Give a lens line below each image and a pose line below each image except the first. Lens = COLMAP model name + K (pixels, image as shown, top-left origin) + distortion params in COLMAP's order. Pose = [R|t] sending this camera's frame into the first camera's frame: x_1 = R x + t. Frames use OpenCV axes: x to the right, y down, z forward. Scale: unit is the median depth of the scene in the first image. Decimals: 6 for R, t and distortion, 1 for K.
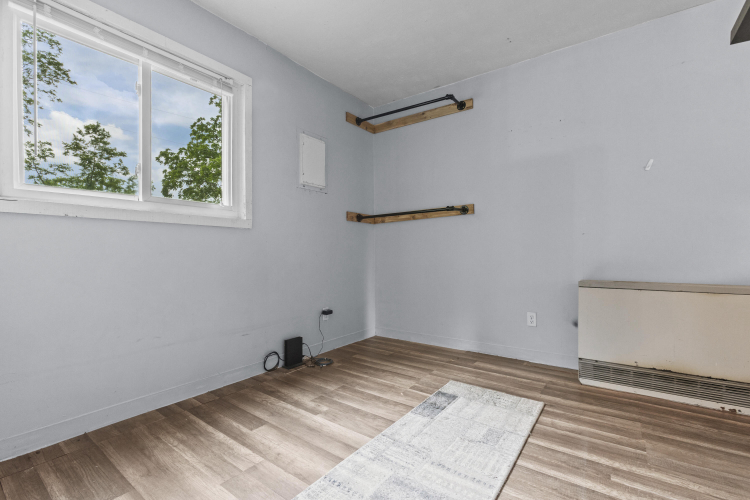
lens RADIAL K [[336.9, 0, 374.1], [0, 336.9, 250.8], [0, 0, 1]] dist [0.000527, 0.000185]
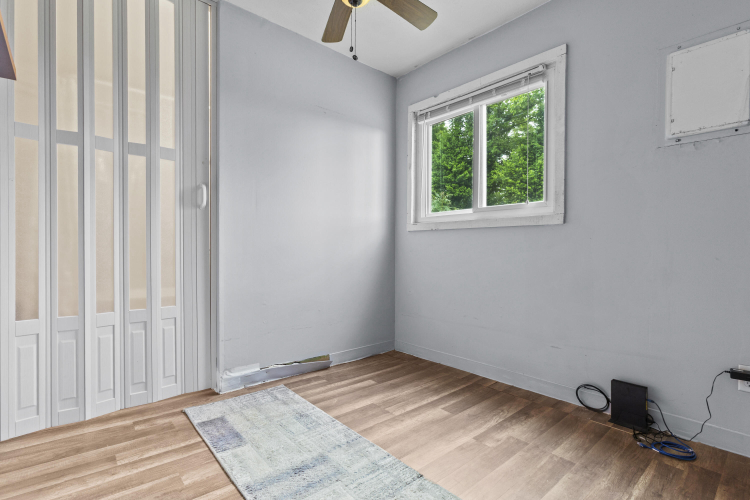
lens RADIAL K [[355.1, 0, 374.1], [0, 355.1, 252.8], [0, 0, 1]] dist [0.002358, 0.000852]
pose [[-0.211140, 0.006278, -0.977436, 0.711833], [-0.001367, 0.999976, 0.006718, 0.000458], [0.977455, 0.002755, -0.211126, 0.860328]]
